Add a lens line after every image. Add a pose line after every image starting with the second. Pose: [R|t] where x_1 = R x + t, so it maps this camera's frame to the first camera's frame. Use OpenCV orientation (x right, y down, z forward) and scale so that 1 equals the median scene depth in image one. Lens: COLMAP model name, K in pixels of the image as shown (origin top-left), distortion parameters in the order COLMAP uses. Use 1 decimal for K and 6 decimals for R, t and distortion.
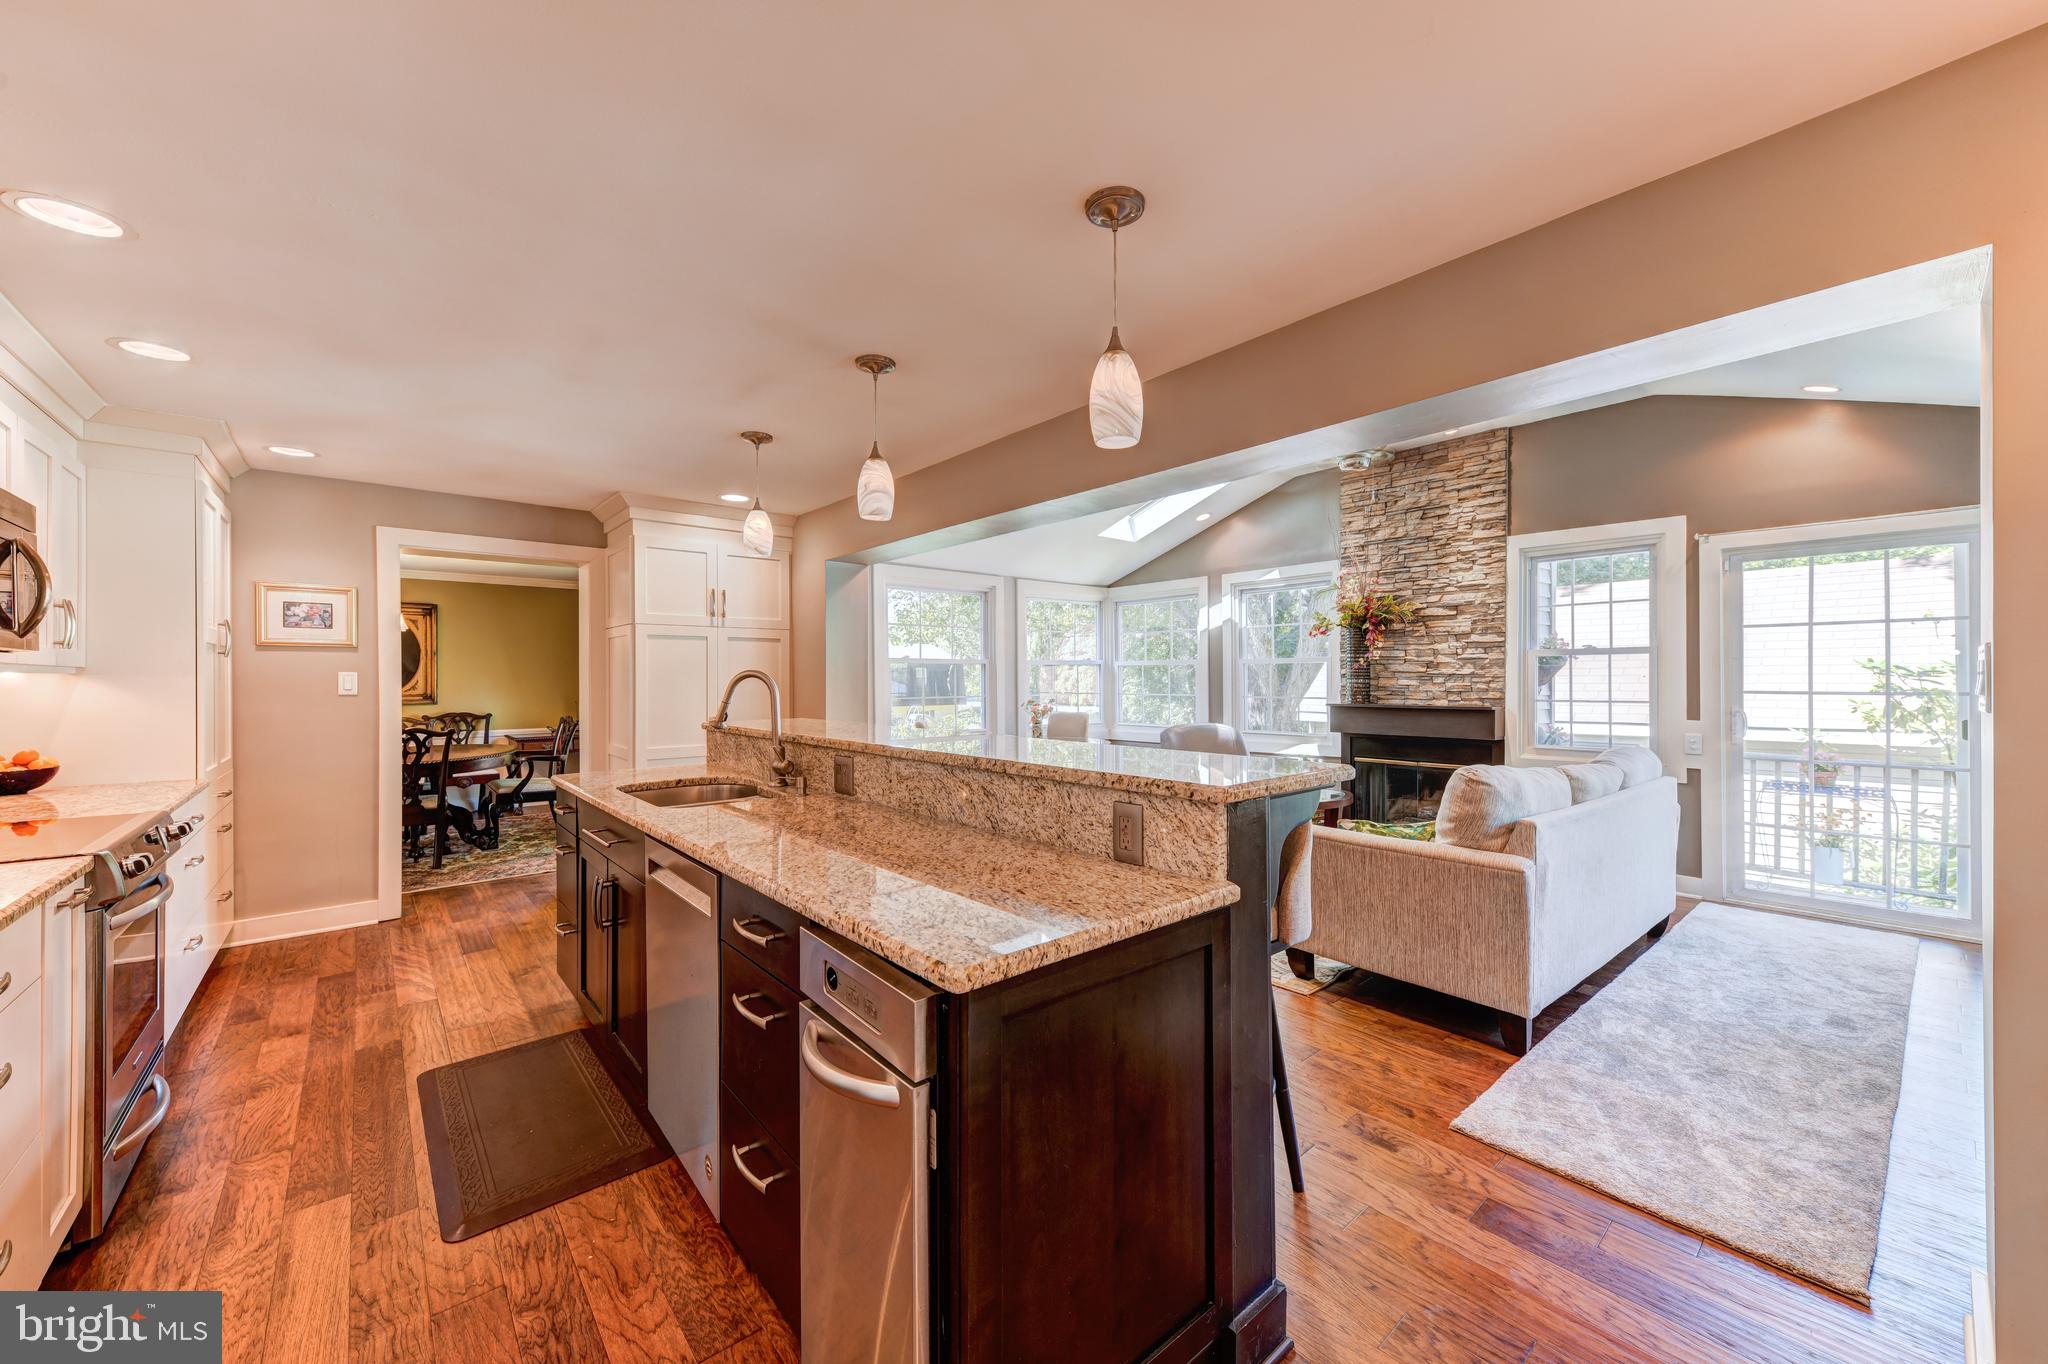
lens RADIAL K [[774.5, 0, 1044.9], [0, 774.5, 672.4], [0, 0, 1]] dist [0.003080, 0.000164]
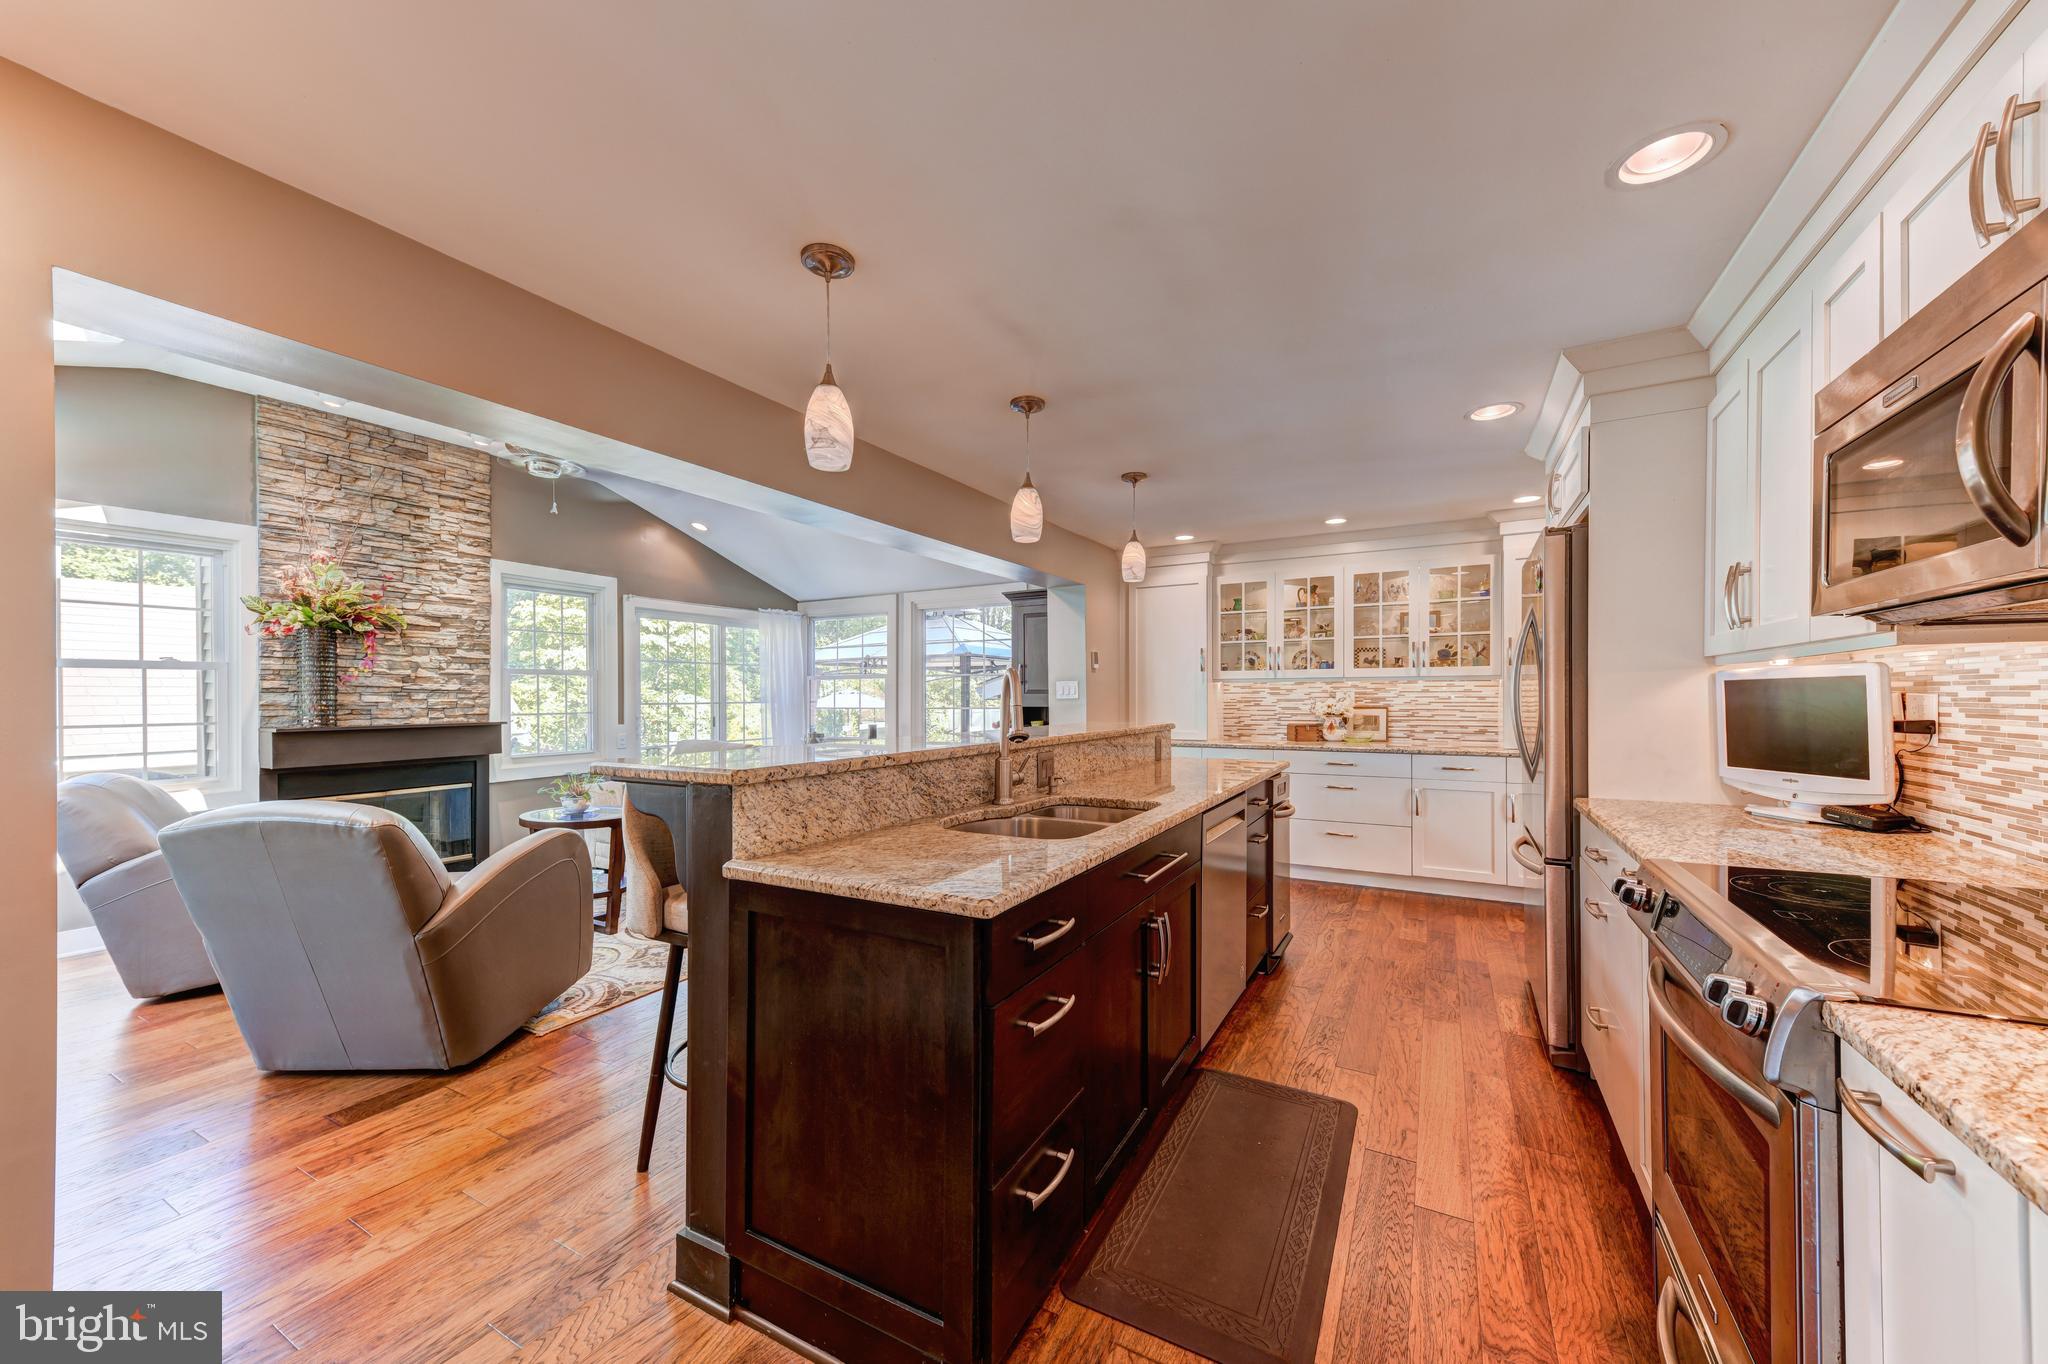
lens RADIAL K [[751.6, 0, 1025.7], [0, 751.6, 700.9], [0, 0, 1]] dist [0.021454, -0.000489]
pose [[-0.341627, 0.000851, 0.939835, -0.710254], [-0.000433, 0.999999, -0.001062, 0.020059], [-0.939835, -0.000770, -0.341627, 0.781851]]
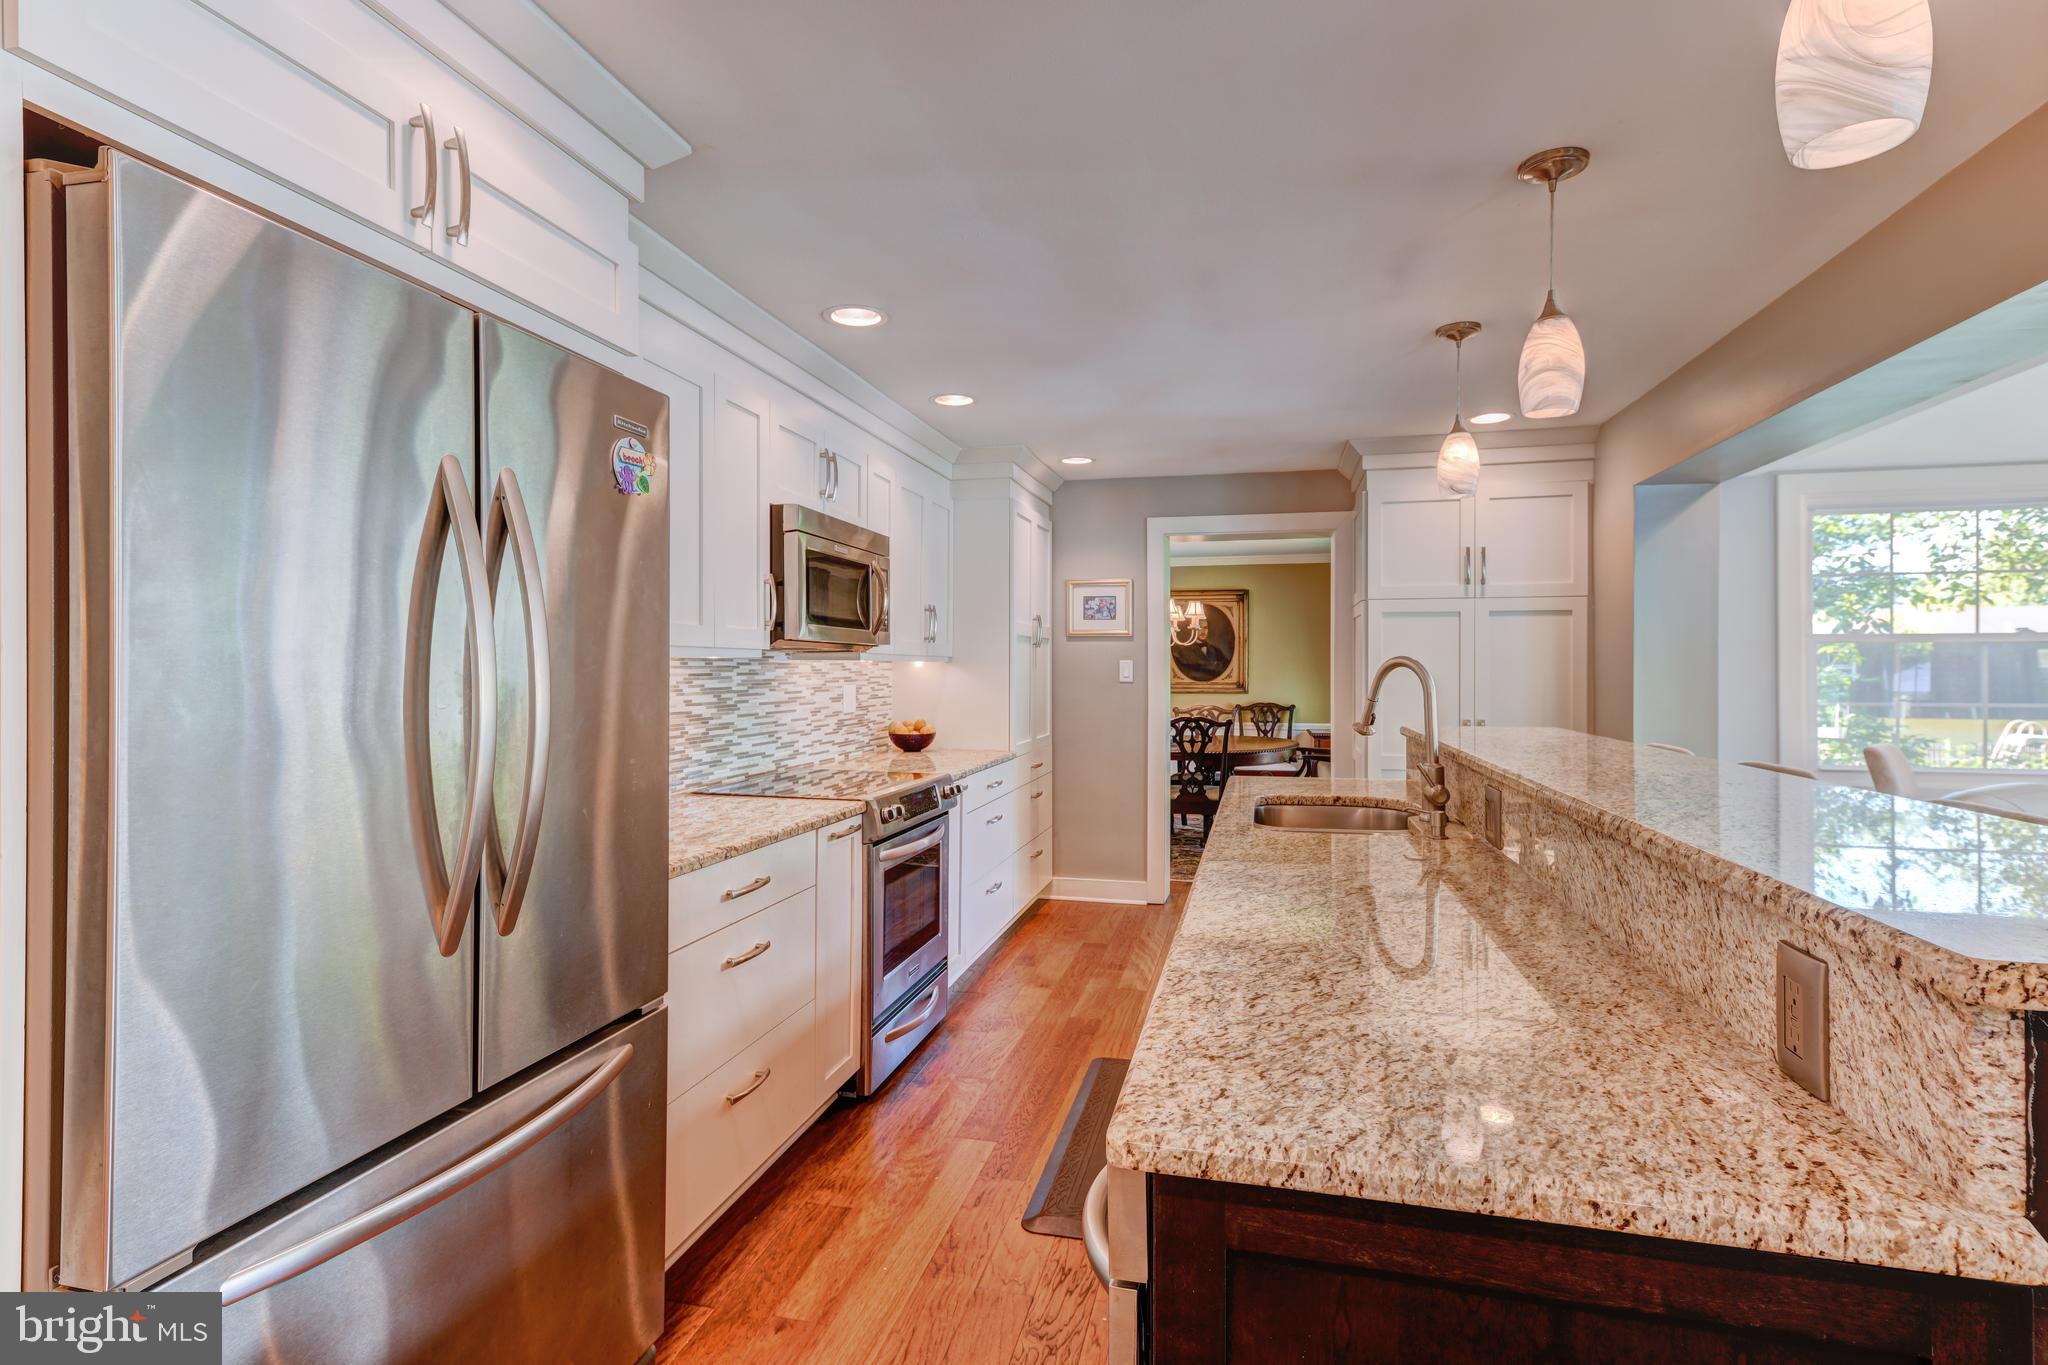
lens RADIAL K [[993.4, 0, 1018.9], [0, 993.4, 668.7], [0, 0, 1]] dist [0.018140, -0.000759]
pose [[0.568996, 0.004841, -0.822326, 0.115761], [0.002793, 0.999966, 0.007819, -0.000112], [0.822335, -0.006746, 0.568963, 0.105759]]
